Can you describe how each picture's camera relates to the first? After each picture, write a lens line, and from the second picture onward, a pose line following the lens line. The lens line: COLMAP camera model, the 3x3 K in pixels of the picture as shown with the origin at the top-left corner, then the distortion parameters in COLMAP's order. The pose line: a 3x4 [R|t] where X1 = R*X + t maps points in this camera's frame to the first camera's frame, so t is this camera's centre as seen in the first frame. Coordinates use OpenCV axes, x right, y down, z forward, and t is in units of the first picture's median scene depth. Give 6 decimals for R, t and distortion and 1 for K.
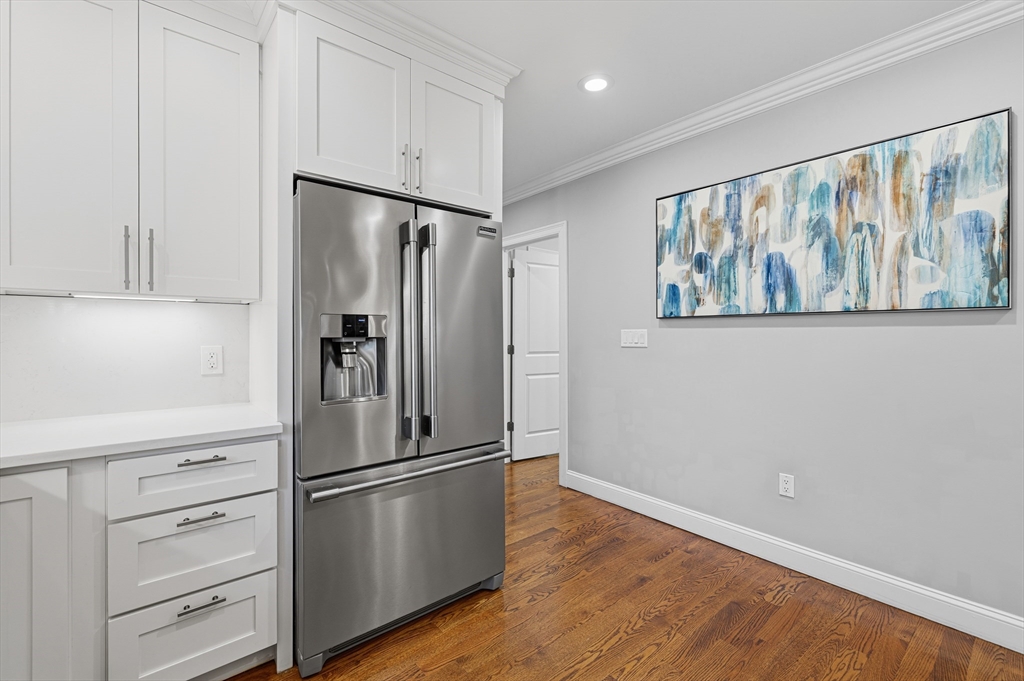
lens RADIAL K [[444.3, 0, 518.0], [0, 444.3, 332.8], [0, 0, 1]] dist [0.000876, -0.000153]
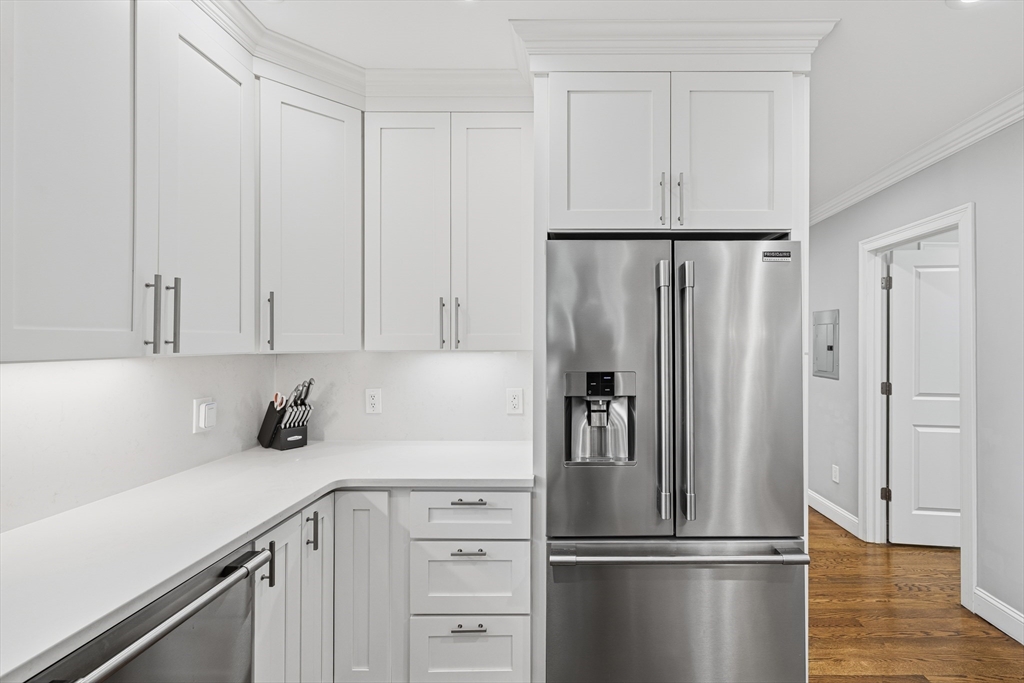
lens RADIAL K [[467.4, 0, 568.2], [0, 467.4, 339.7], [0, 0, 1]] dist [0.002611, -0.000064]
pose [[0.764144, -0.003439, -0.645037, 0.191194], [-0.000469, 0.999983, -0.005887, -0.090530], [0.645046, 0.004801, 0.764129, 0.179434]]
